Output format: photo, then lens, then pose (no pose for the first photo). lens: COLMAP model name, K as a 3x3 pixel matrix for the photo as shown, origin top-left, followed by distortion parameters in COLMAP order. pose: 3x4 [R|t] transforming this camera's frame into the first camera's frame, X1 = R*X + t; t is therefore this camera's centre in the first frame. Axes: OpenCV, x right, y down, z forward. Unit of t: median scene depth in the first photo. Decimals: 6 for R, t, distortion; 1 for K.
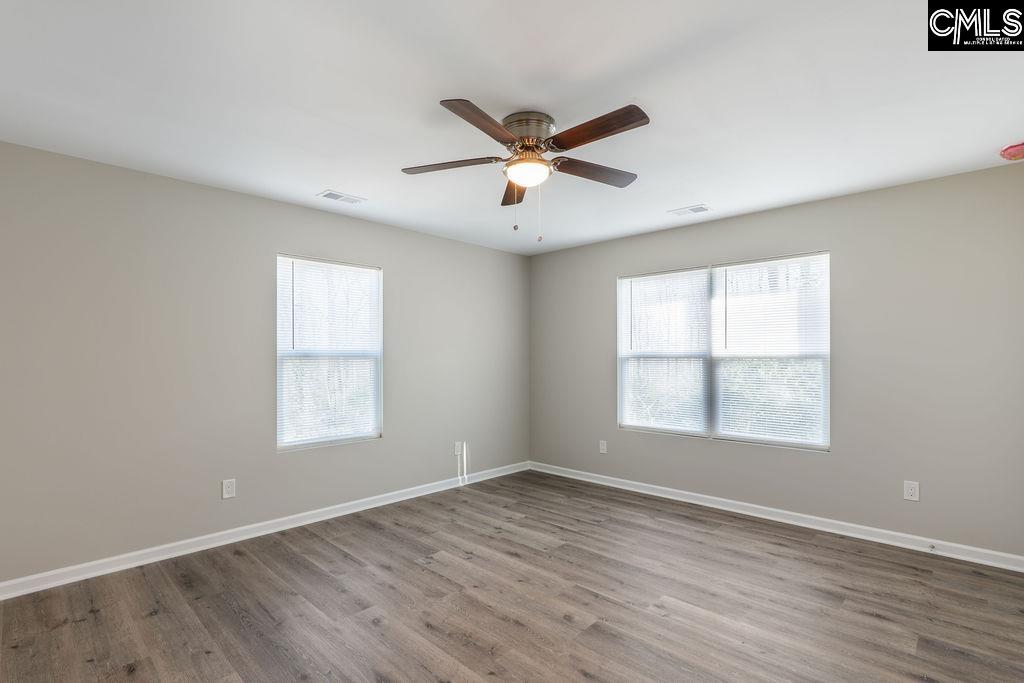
lens RADIAL K [[478.8, 0, 507.3], [0, 478.8, 345.9], [0, 0, 1]] dist [-0.017909, 0.001206]
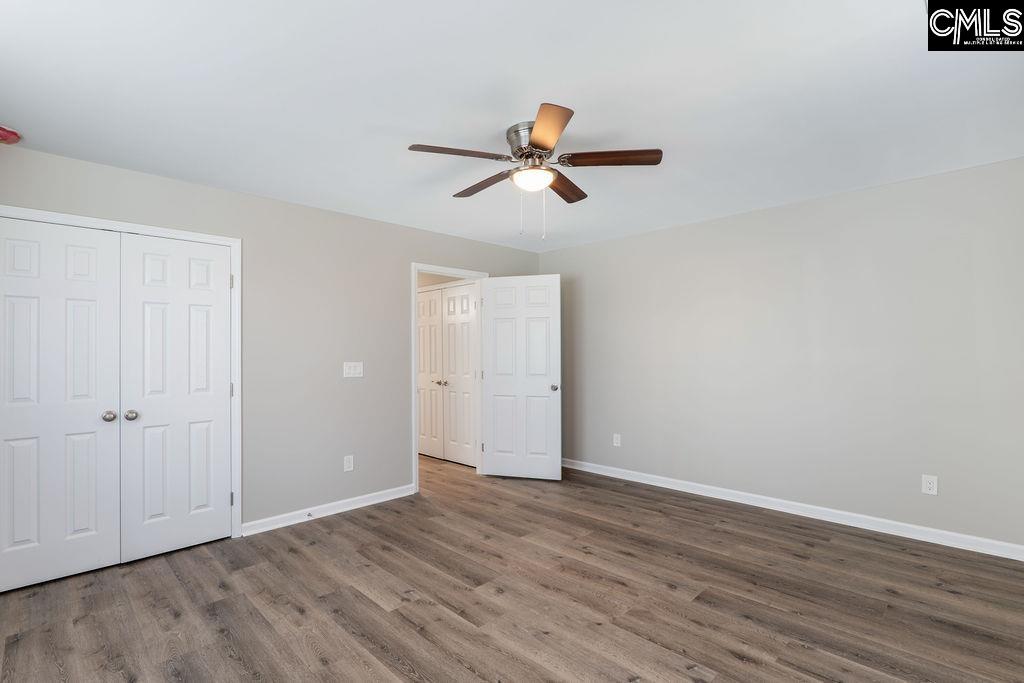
lens RADIAL K [[478.8, 0, 507.3], [0, 478.8, 345.9], [0, 0, 1]] dist [-0.017909, 0.001206]
pose [[-0.999756, 0.010361, 0.019520, 0.079599], [0.009721, 0.999421, -0.032611, 0.042653], [-0.019847, -0.032414, -0.999277, 2.001967]]
